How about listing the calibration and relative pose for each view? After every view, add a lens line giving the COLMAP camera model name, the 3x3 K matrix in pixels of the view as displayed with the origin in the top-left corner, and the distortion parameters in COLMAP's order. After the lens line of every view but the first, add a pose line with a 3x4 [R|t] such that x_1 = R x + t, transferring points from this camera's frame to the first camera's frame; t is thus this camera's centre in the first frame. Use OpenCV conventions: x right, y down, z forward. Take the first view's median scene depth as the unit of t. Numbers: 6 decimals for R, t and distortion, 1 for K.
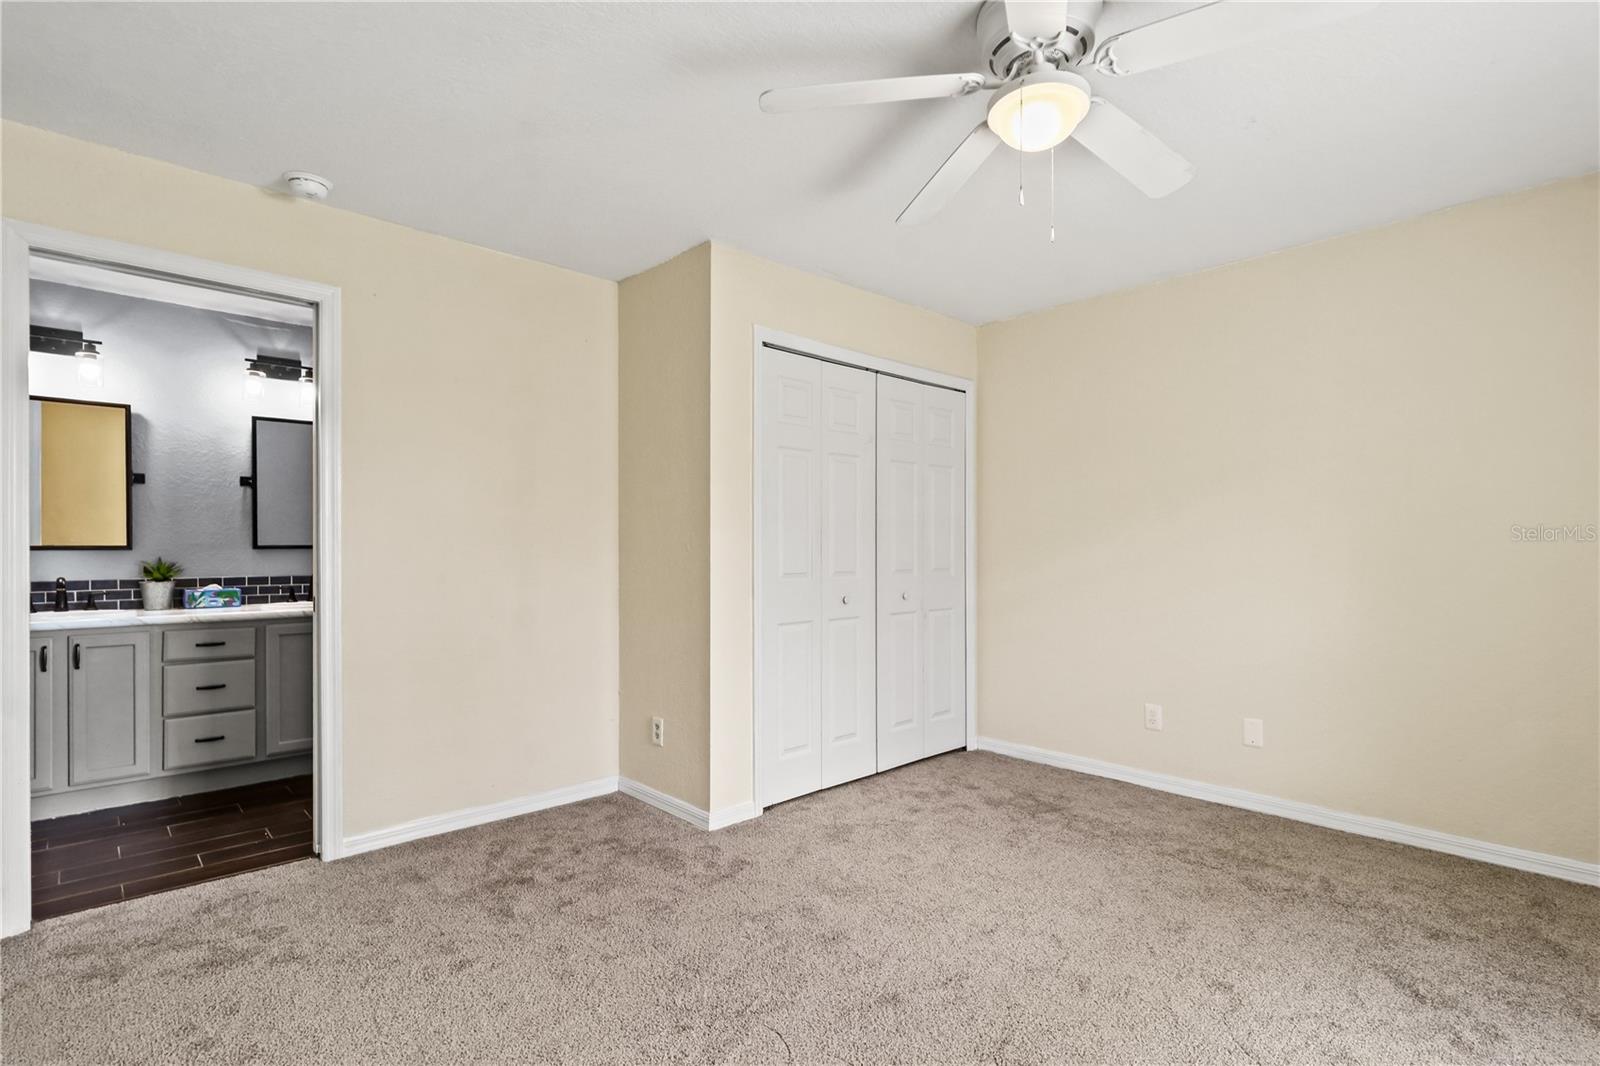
lens RADIAL K [[766.7, 0, 799.3], [0, 766.7, 538.5], [0, 0, 1]] dist [-0.000295, -0.000762]
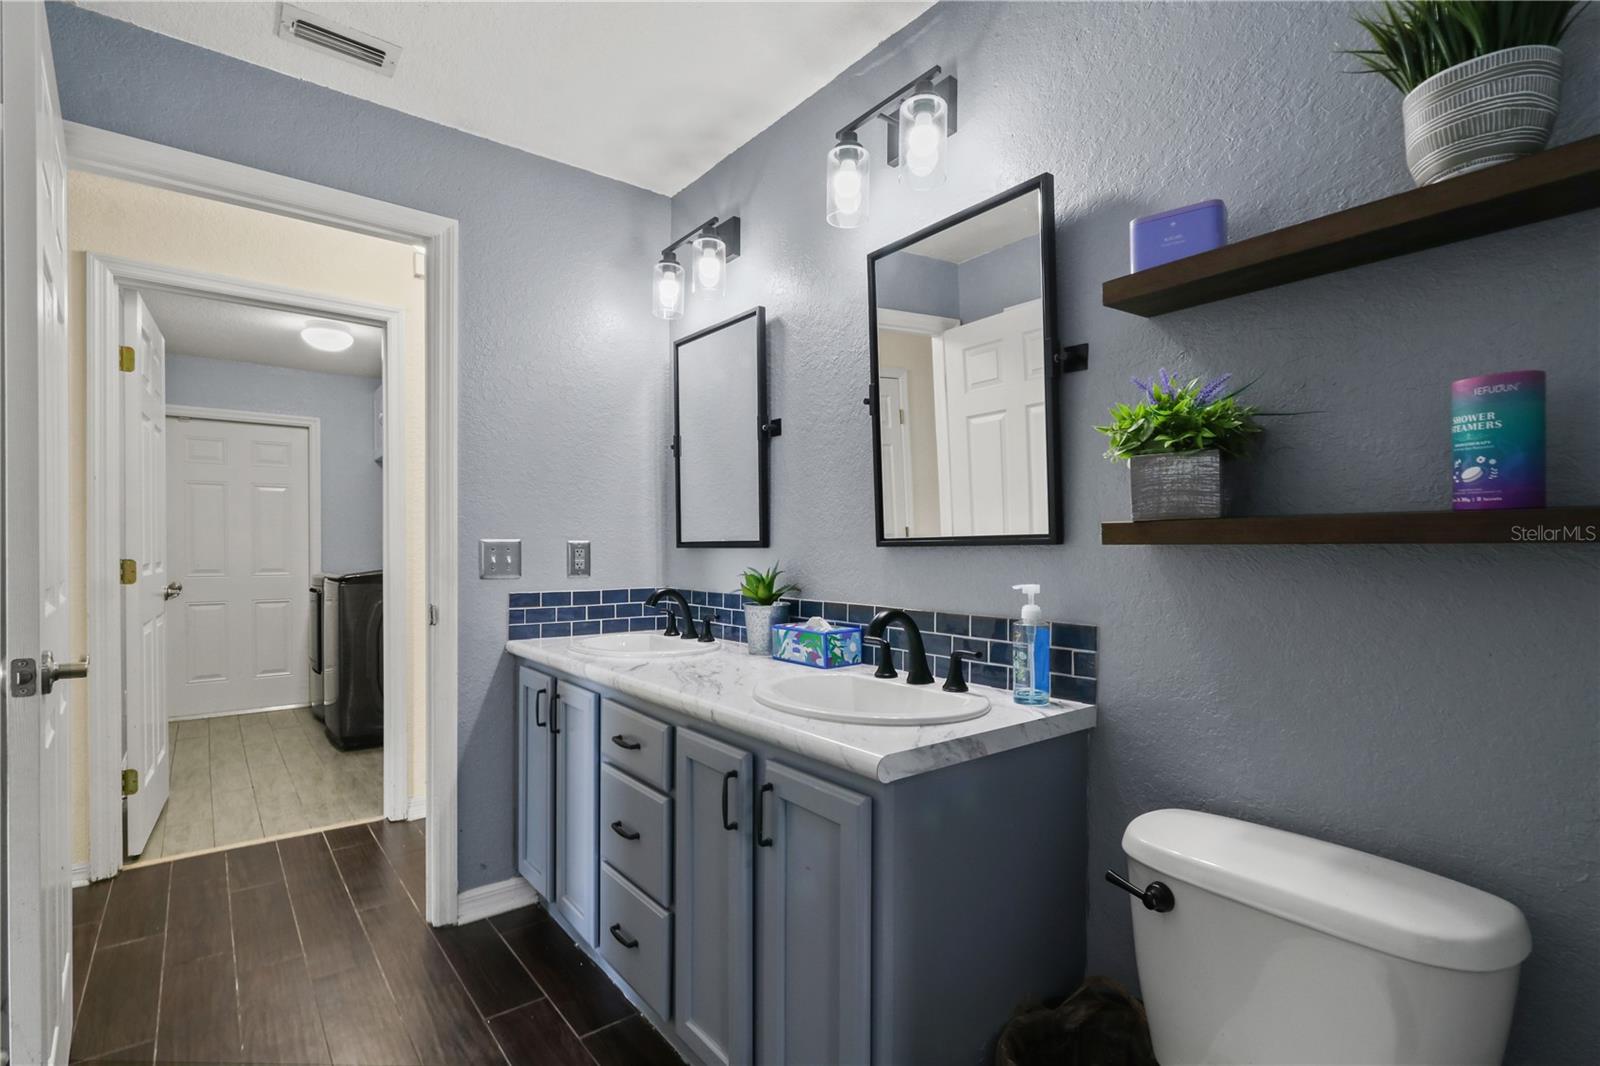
lens RADIAL K [[766.7, 0, 799.3], [0, 766.7, 538.5], [0, 0, 1]] dist [-0.000295, -0.000762]
pose [[-0.091839, 0.008606, -0.995737, -0.269107], [0.020337, 0.999770, 0.006765, 0.004681], [0.995566, -0.019629, -0.091993, 1.072009]]
